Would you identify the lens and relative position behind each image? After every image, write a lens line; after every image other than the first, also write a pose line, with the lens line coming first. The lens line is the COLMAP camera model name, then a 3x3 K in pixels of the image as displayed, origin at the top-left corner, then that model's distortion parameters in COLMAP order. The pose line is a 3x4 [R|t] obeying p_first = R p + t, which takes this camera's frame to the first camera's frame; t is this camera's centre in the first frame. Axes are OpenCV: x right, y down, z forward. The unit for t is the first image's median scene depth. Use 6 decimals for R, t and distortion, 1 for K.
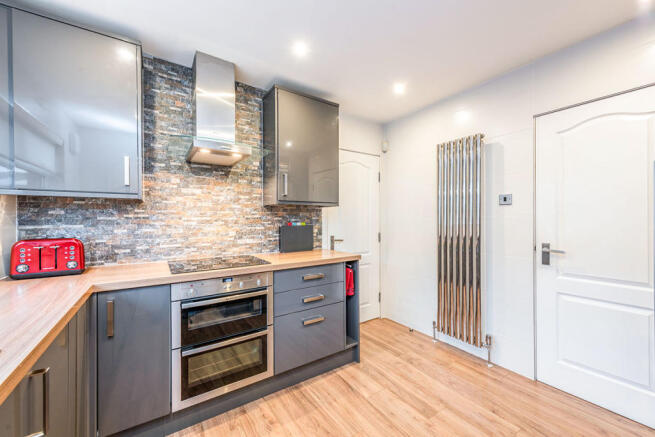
lens RADIAL K [[254.4, 0, 326.0], [0, 254.4, 220.5], [0, 0, 1]] dist [-0.000320, -0.000081]
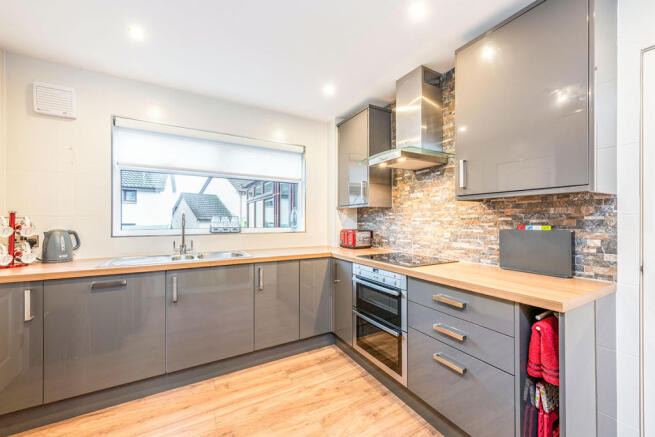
lens RADIAL K [[254.4, 0, 326.0], [0, 254.4, 220.5], [0, 0, 1]] dist [-0.000320, -0.000081]
pose [[-0.084273, 0.005777, -0.996426, 0.630407], [-0.002348, 0.999979, 0.005997, -0.006961], [0.996440, 0.002845, -0.084257, 0.663751]]
